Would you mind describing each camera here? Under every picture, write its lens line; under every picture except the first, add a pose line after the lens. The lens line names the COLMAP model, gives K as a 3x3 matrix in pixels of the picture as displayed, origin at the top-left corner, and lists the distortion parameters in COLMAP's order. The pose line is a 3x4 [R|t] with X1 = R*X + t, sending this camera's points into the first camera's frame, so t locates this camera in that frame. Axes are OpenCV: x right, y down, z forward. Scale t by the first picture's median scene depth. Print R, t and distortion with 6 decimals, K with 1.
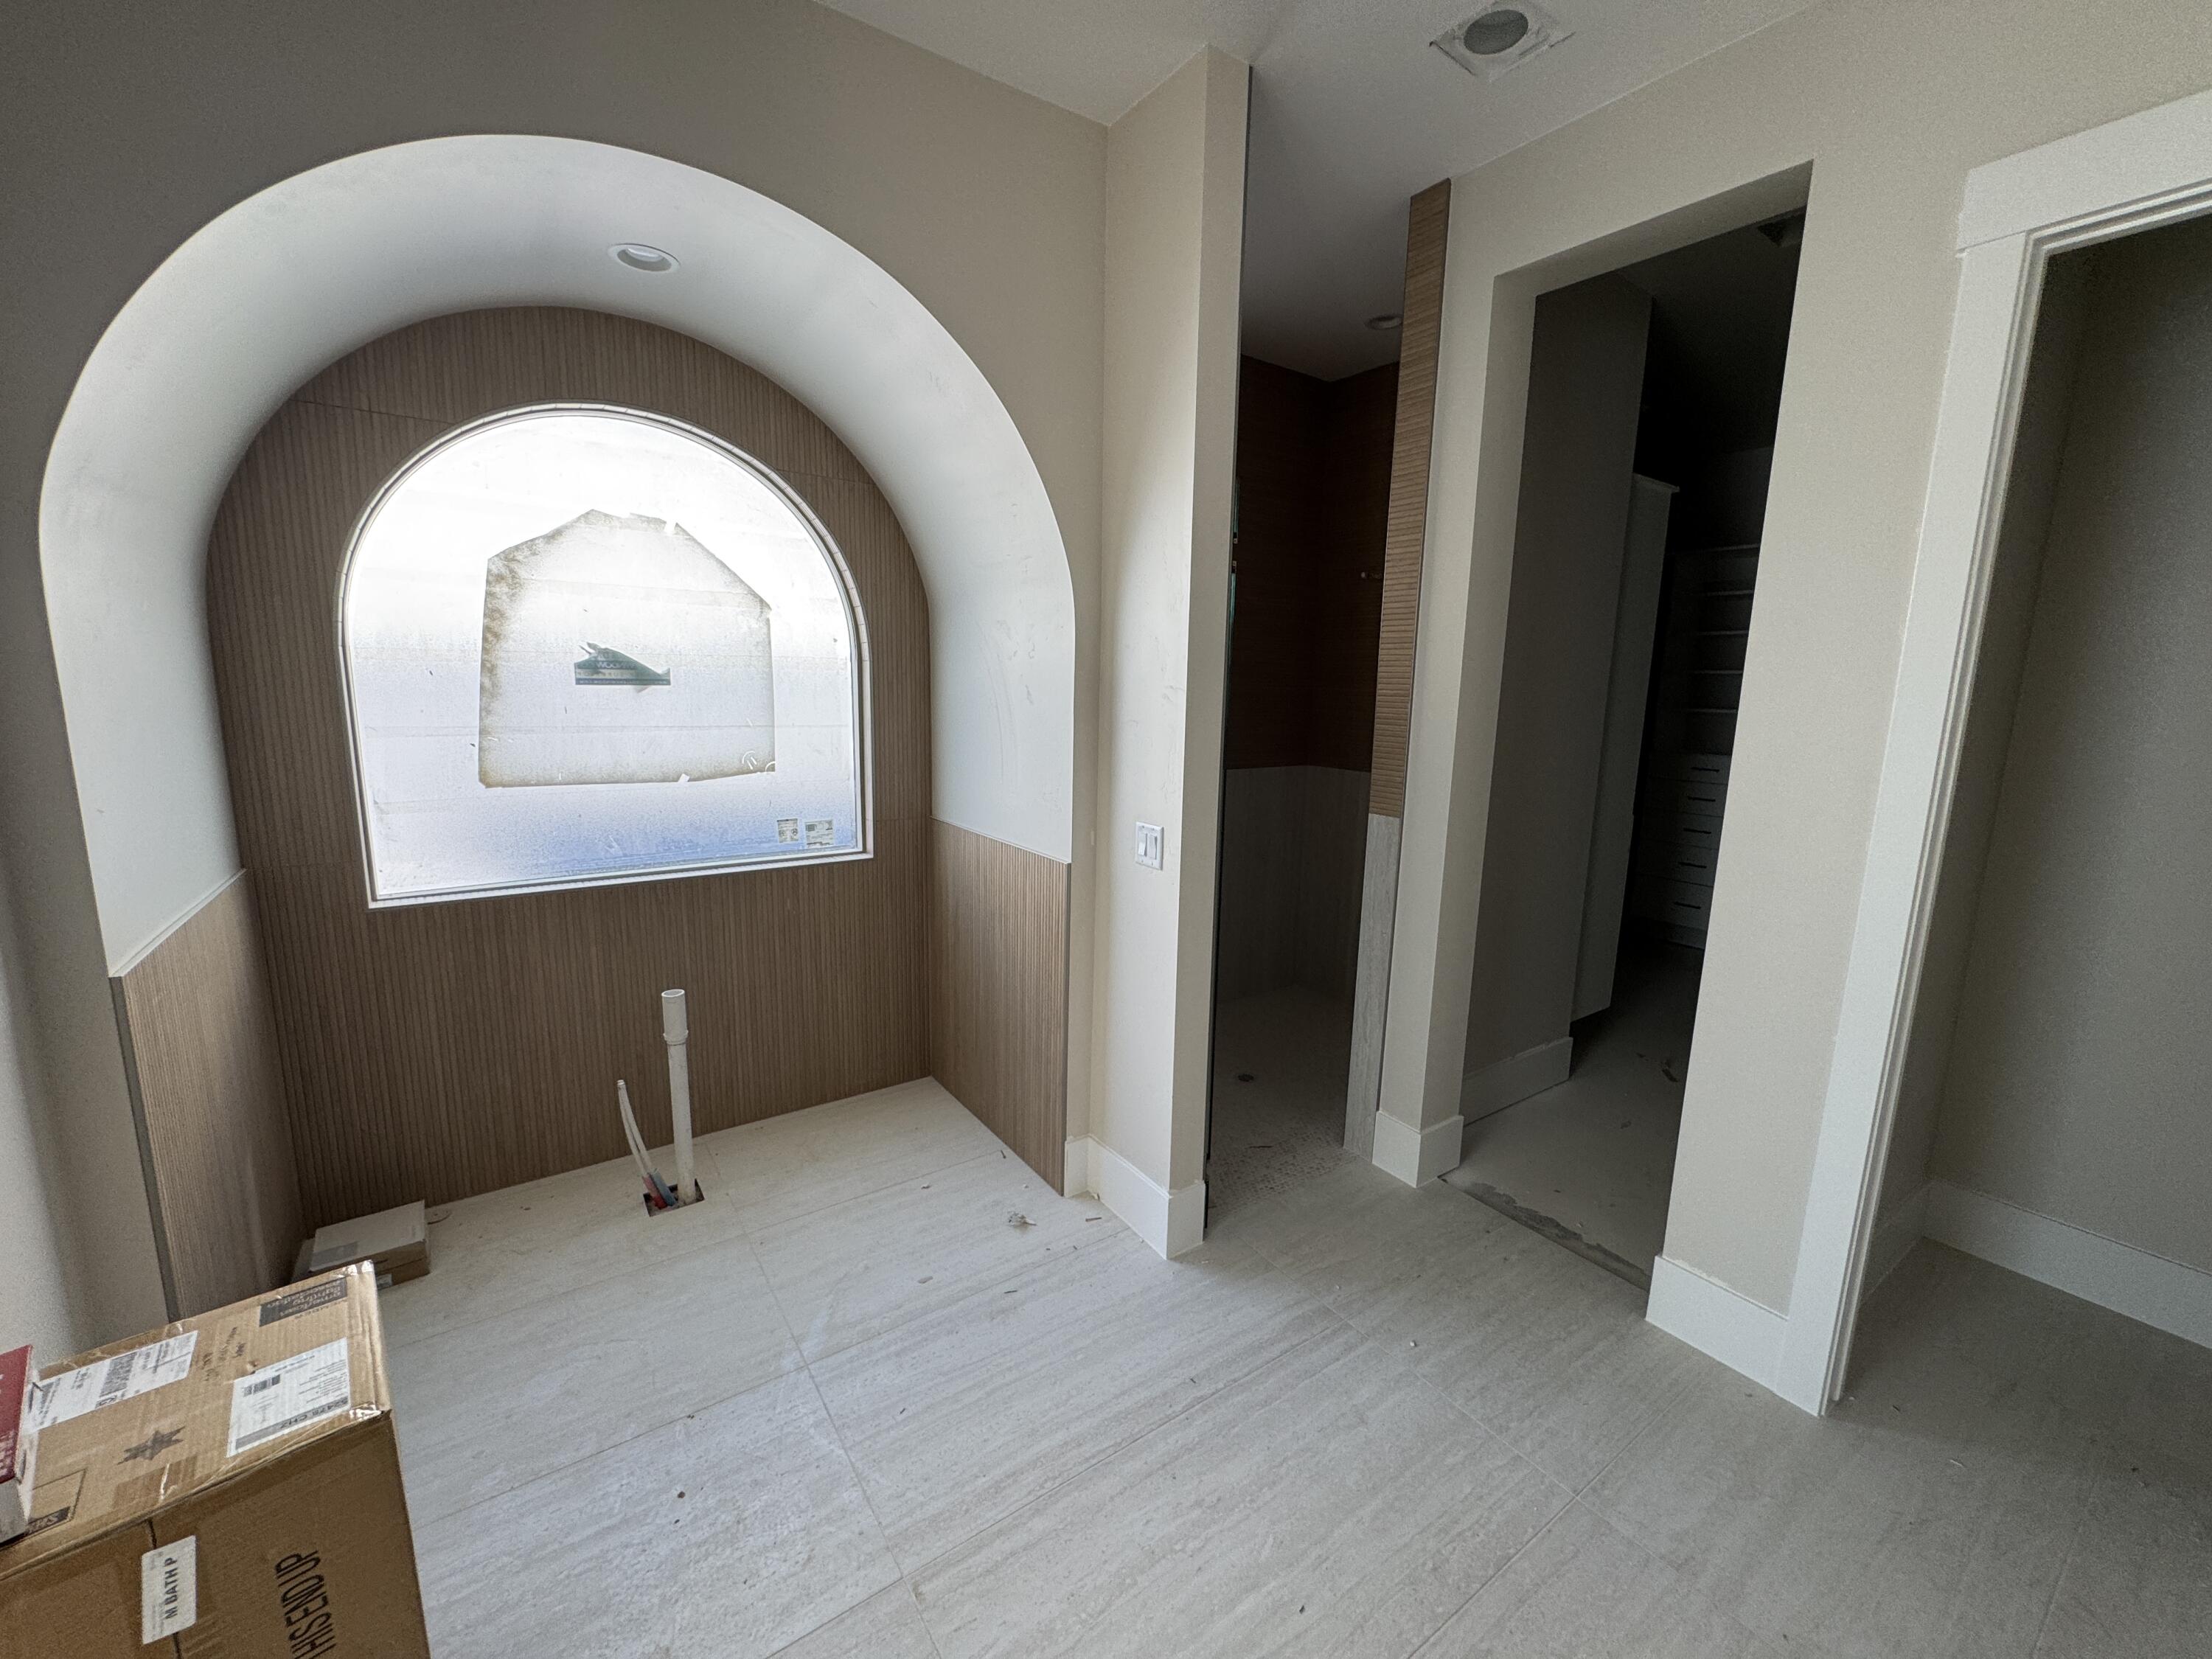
lens RADIAL K [[879.1, 0, 1105.4], [0, 879.1, 826.7], [0, 0, 1]] dist [-0.000874, 0.000470]
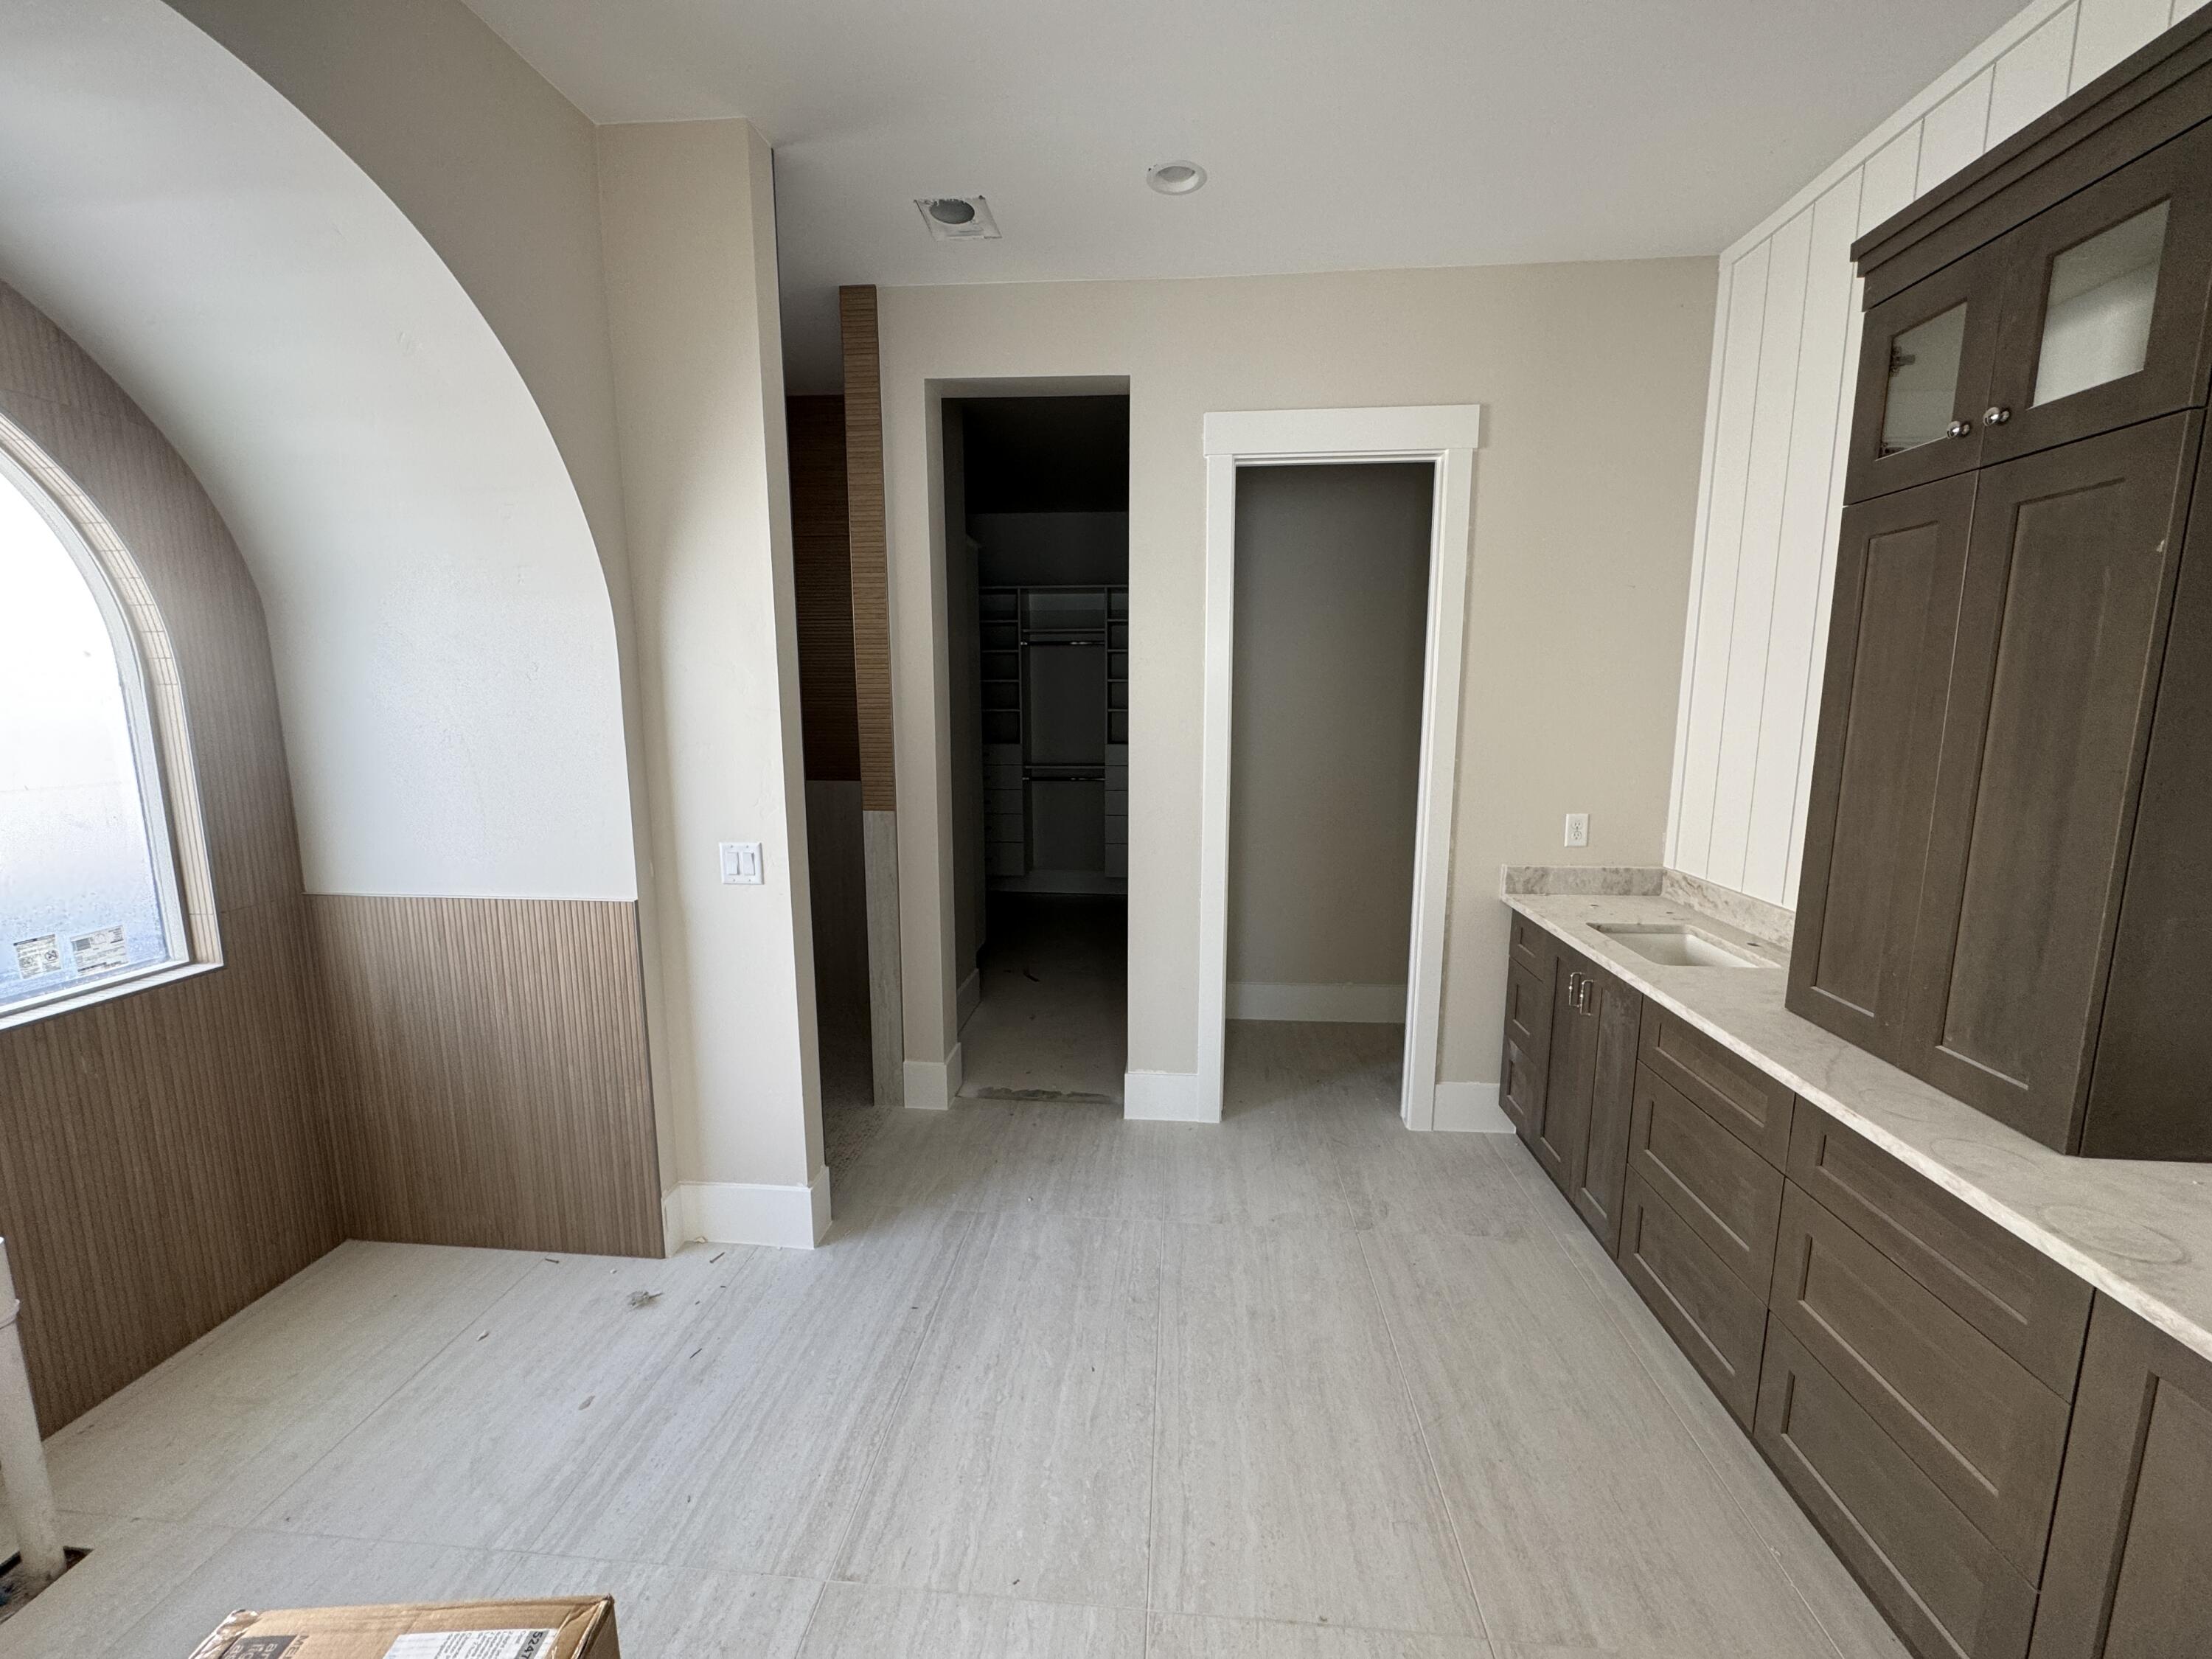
lens RADIAL K [[879.1, 0, 1105.4], [0, 879.1, 826.7], [0, 0, 1]] dist [-0.000874, 0.000470]
pose [[0.640689, -0.137143, 0.755453, -0.441290], [0.141545, 0.988151, 0.059344, -0.021509], [-0.754641, 0.068910, 0.652510, 0.014002]]
